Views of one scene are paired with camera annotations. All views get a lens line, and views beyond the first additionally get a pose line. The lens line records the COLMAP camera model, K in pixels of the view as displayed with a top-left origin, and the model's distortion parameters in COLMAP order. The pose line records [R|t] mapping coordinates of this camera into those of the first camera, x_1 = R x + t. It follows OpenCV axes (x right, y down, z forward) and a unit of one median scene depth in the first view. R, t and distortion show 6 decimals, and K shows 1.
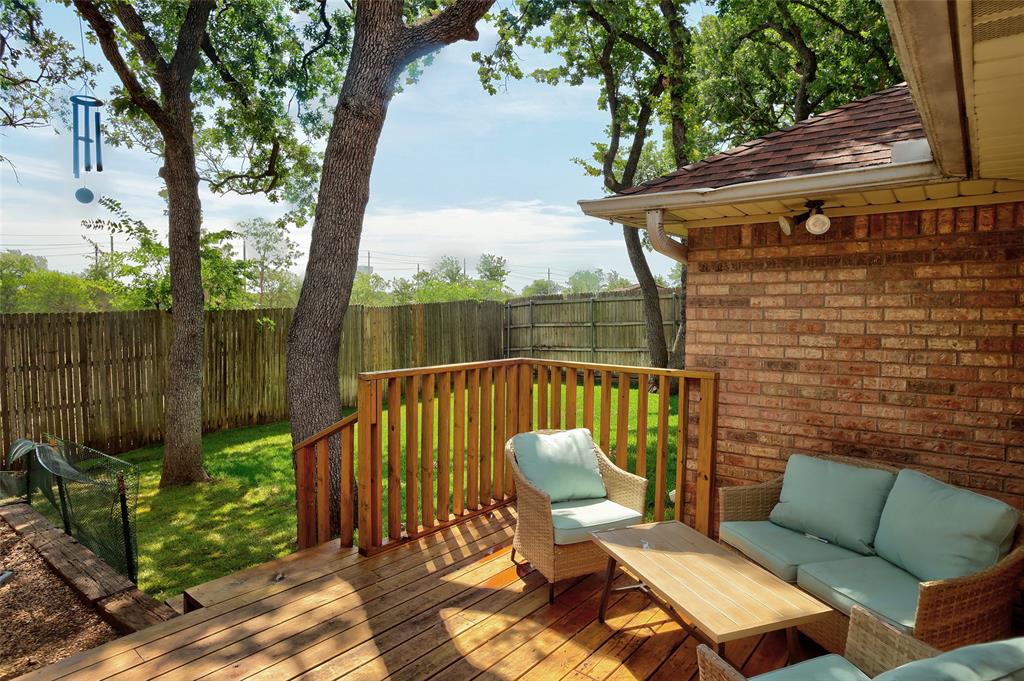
lens RADIAL K [[591.3, 0, 513.0], [0, 591.3, 339.0], [0, 0, 1]] dist [-0.025115, 0.011378]
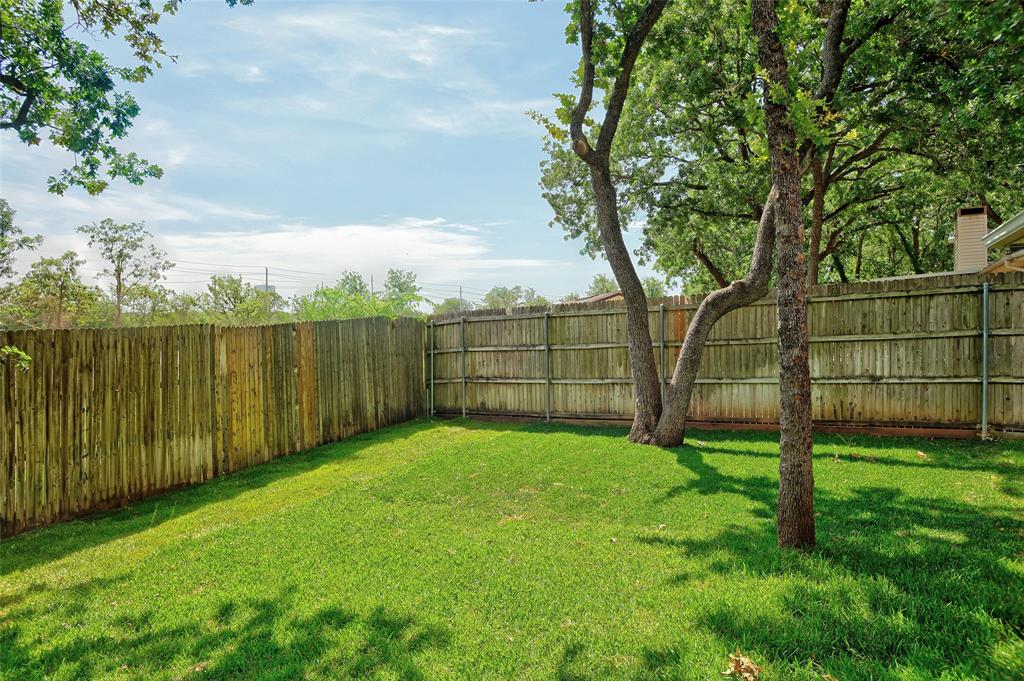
lens RADIAL K [[591.3, 0, 505.1], [0, 591.3, 343.0], [0, 0, 1]] dist [-0.025115, 0.011378]
pose [[0.989669, -0.012283, 0.142844, -0.030712], [0.015926, 0.999576, -0.024392, -0.016052], [-0.142484, 0.026415, 0.989445, 0.325961]]
